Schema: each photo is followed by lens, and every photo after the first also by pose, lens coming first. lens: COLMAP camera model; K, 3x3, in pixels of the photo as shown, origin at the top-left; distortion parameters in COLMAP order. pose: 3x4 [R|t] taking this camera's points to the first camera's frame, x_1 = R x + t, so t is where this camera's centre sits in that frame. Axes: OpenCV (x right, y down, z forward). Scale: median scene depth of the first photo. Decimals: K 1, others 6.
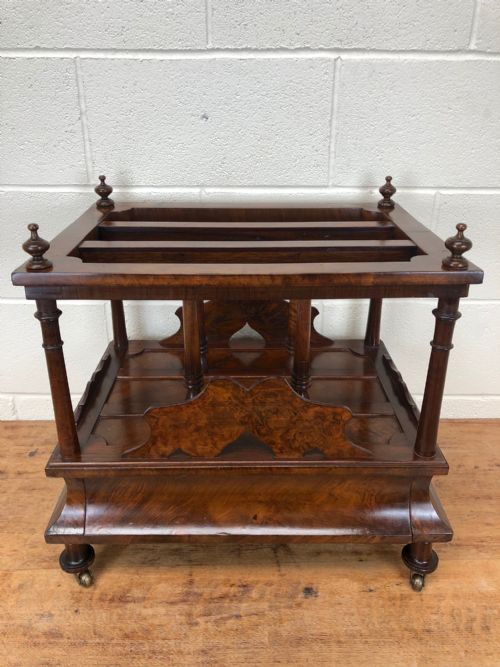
lens RADIAL K [[541.5, 0, 246.6], [0, 541.5, 326.6], [0, 0, 1]] dist [0.004355, 0.013824]
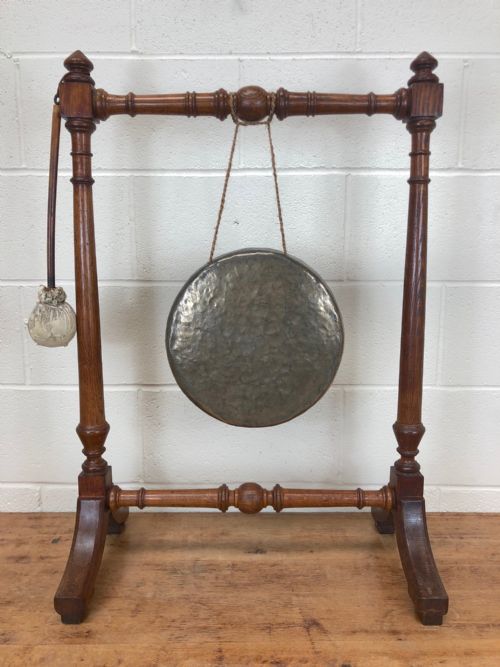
lens RADIAL K [[541.5, 0, 246.4], [0, 541.5, 330.1], [0, 0, 1]] dist [0.004355, 0.013824]
pose [[0.999854, -0.001567, -0.017034, -0.036973], [-0.003222, 0.960727, -0.277477, 0.168171], [0.016800, 0.277492, 0.960581, -0.059075]]
